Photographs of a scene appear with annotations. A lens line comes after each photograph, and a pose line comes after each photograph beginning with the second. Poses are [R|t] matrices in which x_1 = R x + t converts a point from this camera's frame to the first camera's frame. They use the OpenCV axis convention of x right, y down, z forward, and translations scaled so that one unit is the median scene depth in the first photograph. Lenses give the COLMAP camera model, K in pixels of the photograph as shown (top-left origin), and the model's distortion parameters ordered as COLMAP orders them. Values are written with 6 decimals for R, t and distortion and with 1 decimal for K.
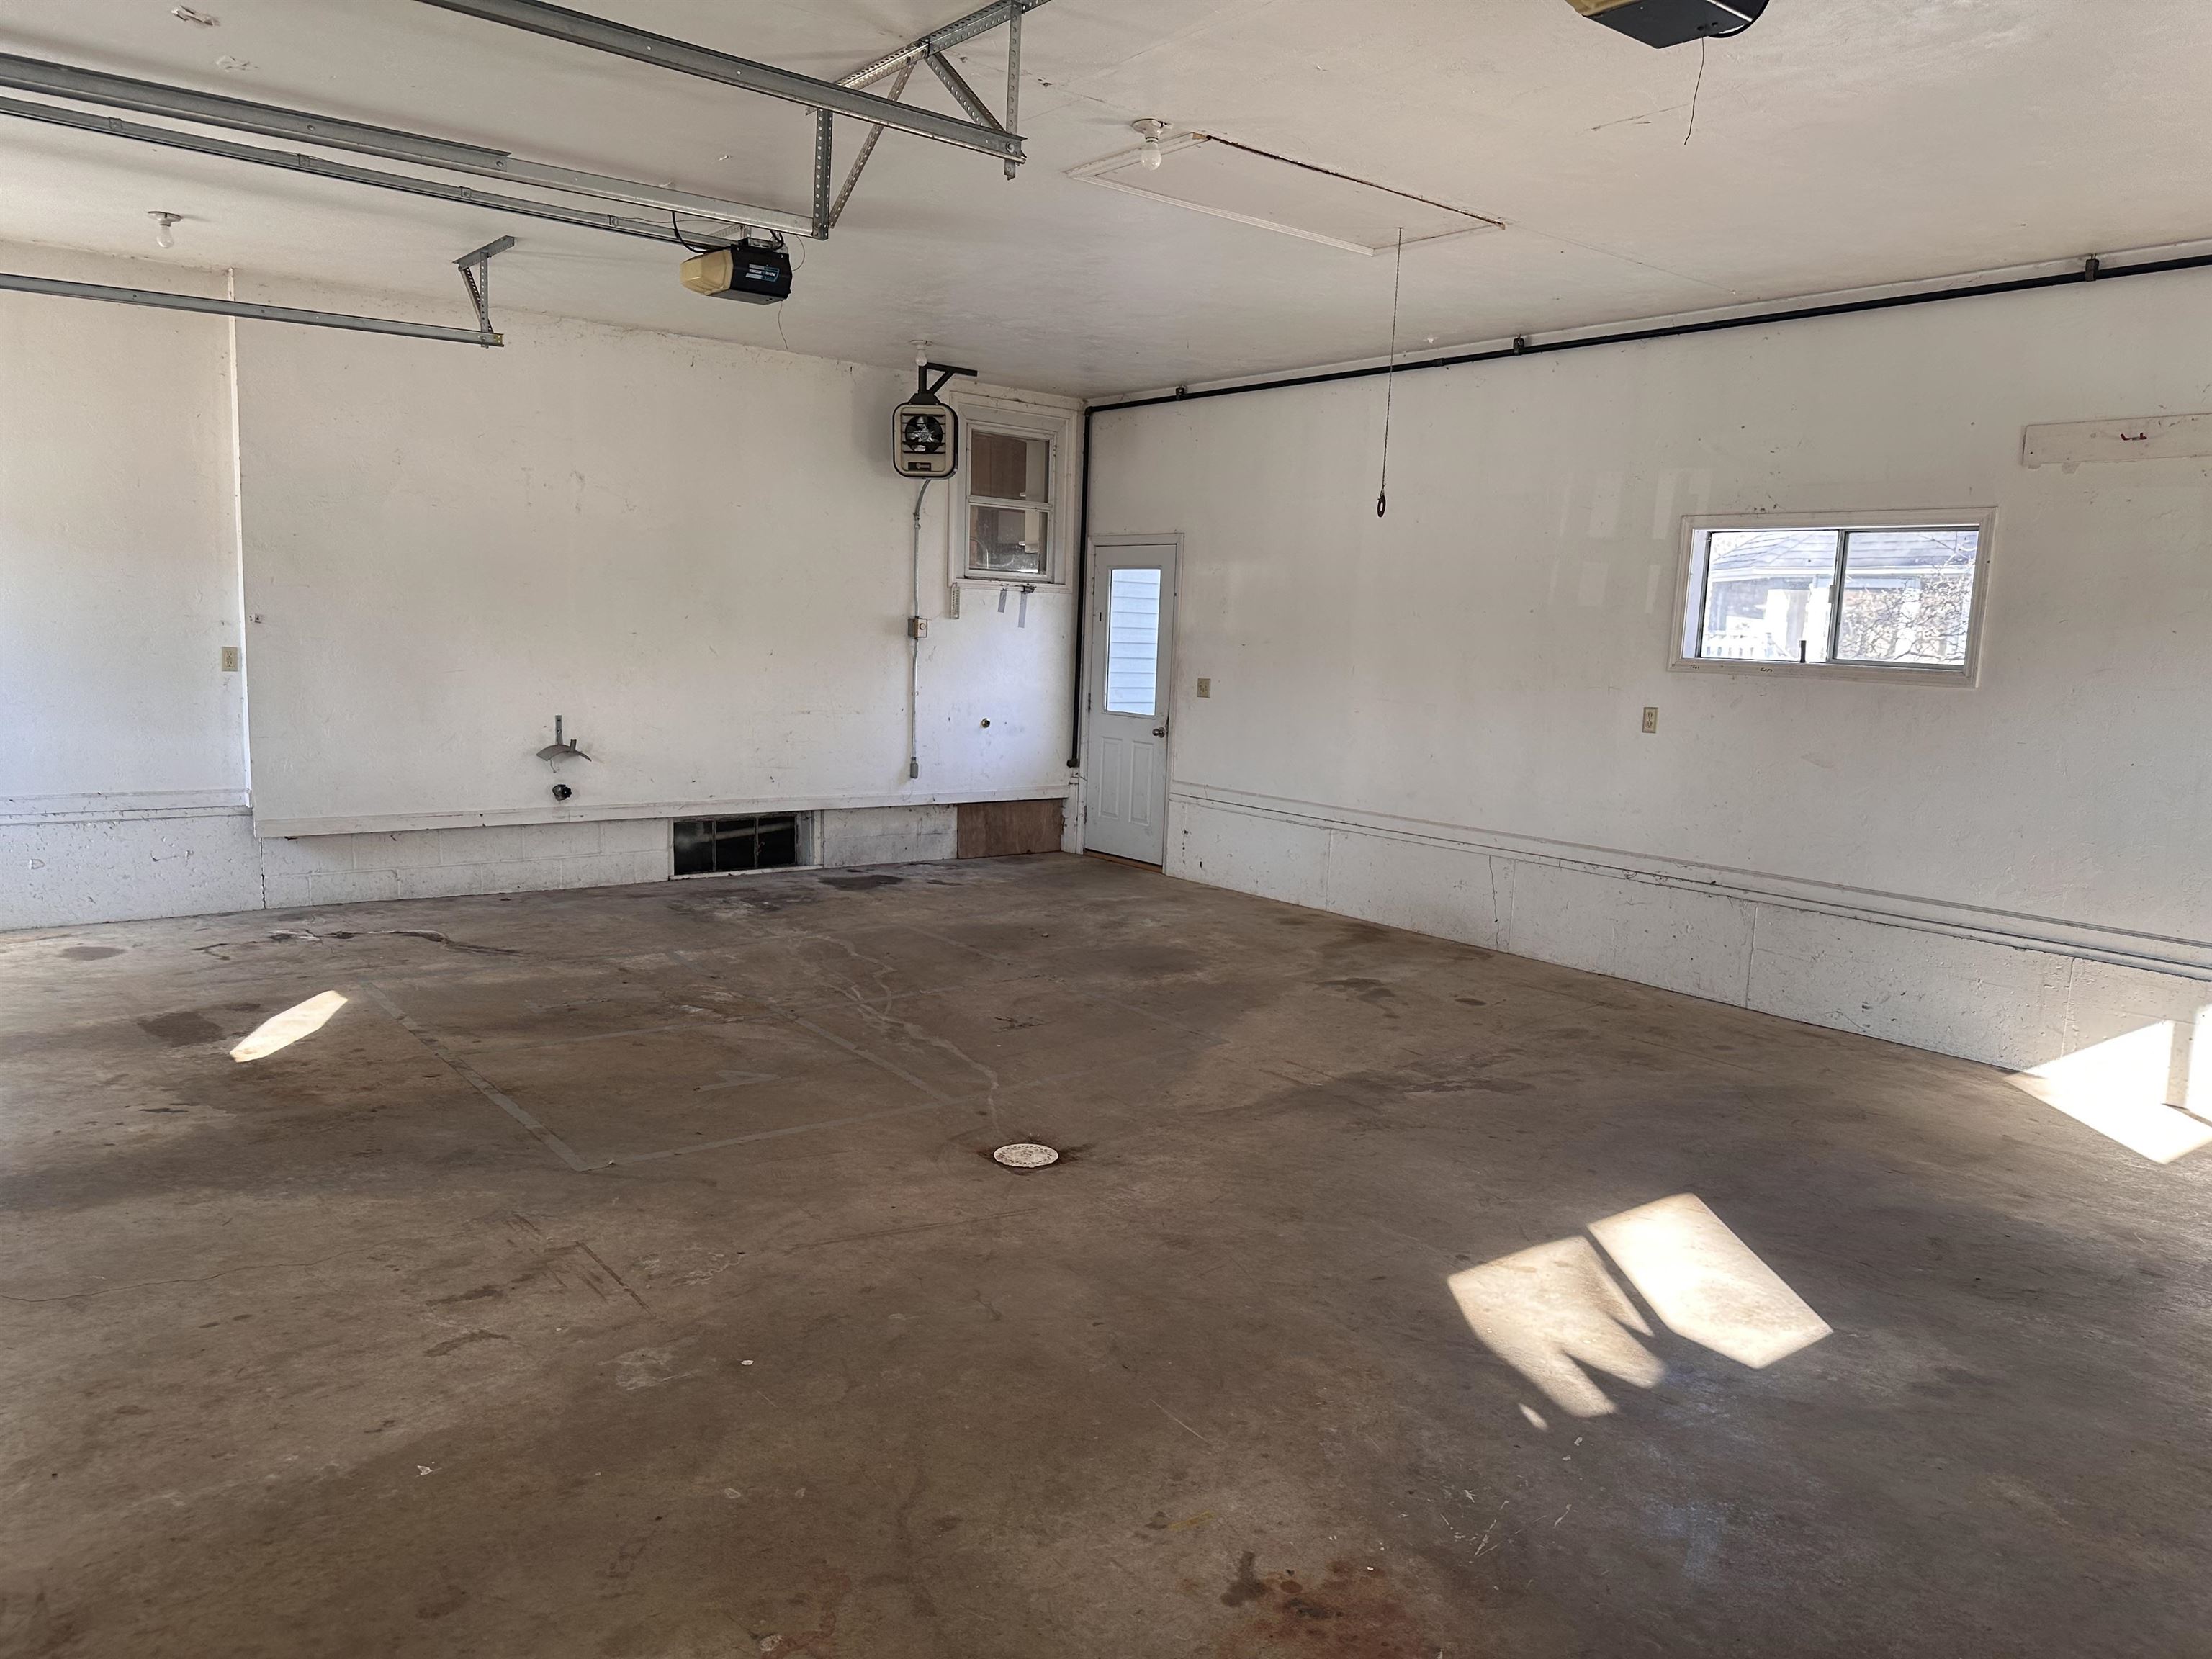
lens RADIAL K [[1535.1, 0, 1099.9], [0, 1535.1, 826.2], [0, 0, 1]] dist [0.123513, -0.188857]
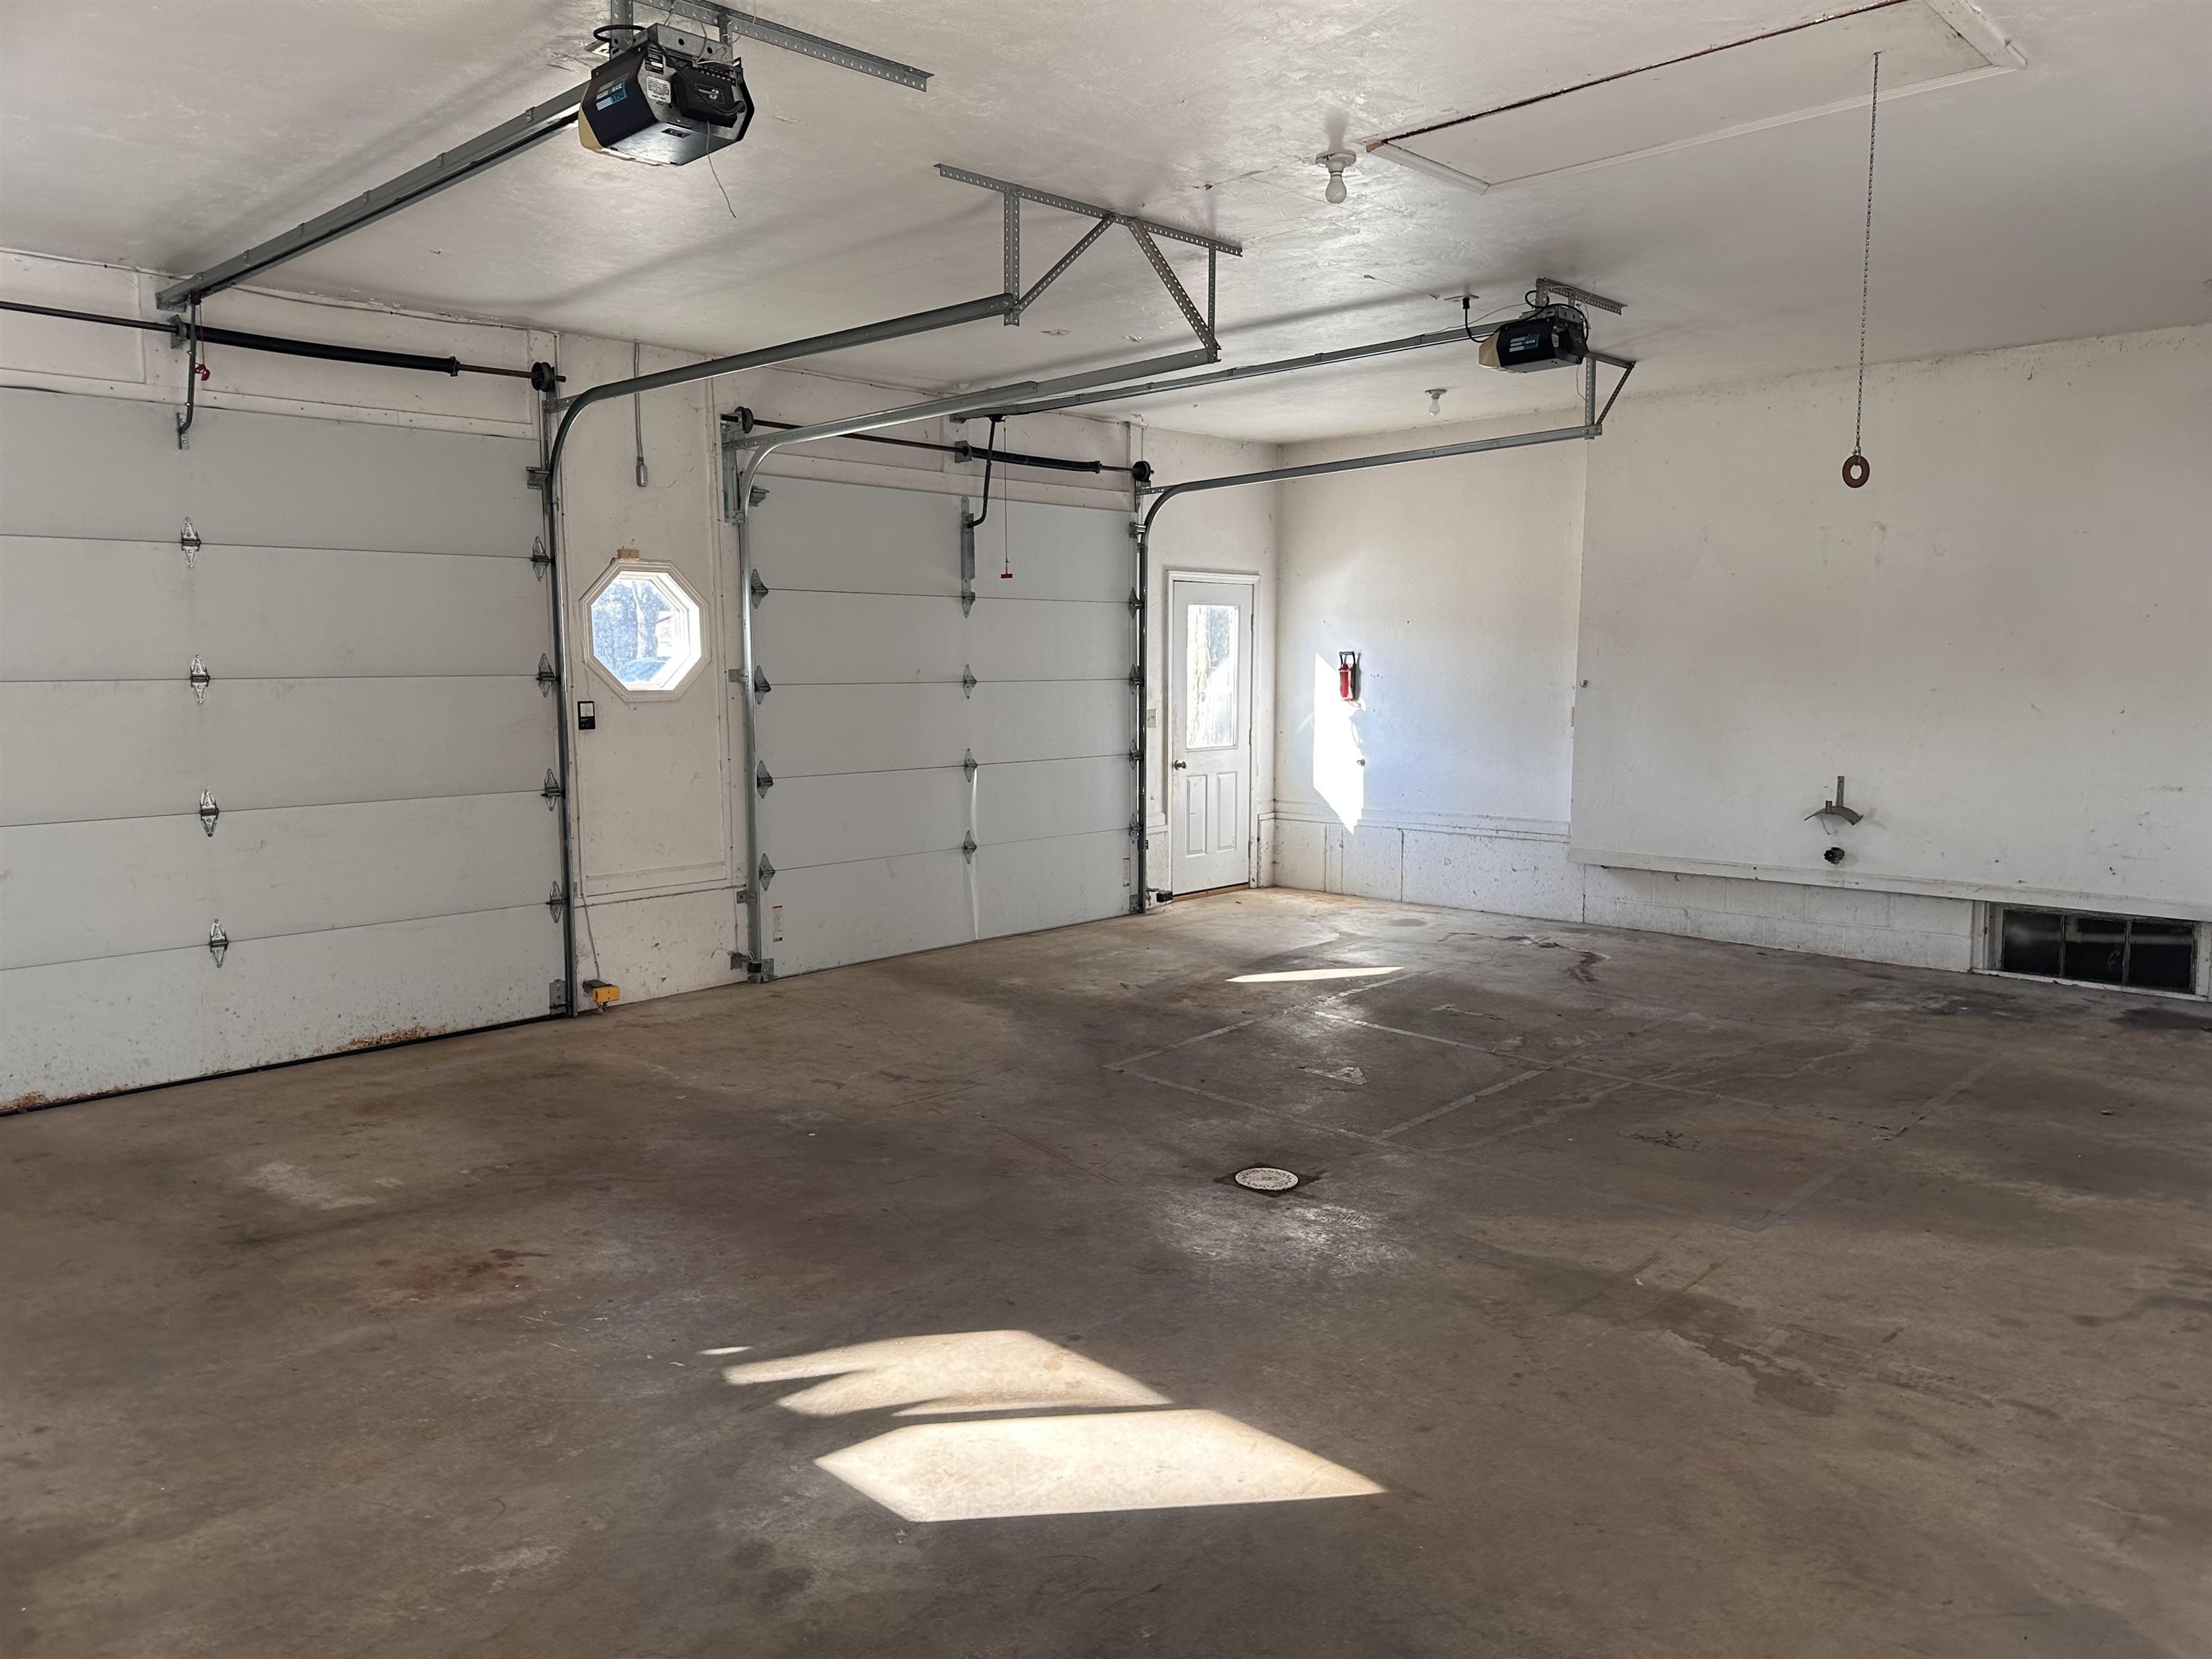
lens RADIAL K [[1535.1, 0, 1099.9], [0, 1535.1, 826.2], [0, 0, 1]] dist [0.123513, -0.188857]
pose [[0.134551, 0.070032, -0.988429, 0.806402], [-0.120231, 0.991283, 0.053867, -0.054891], [0.983586, 0.111592, 0.141798, 0.607018]]
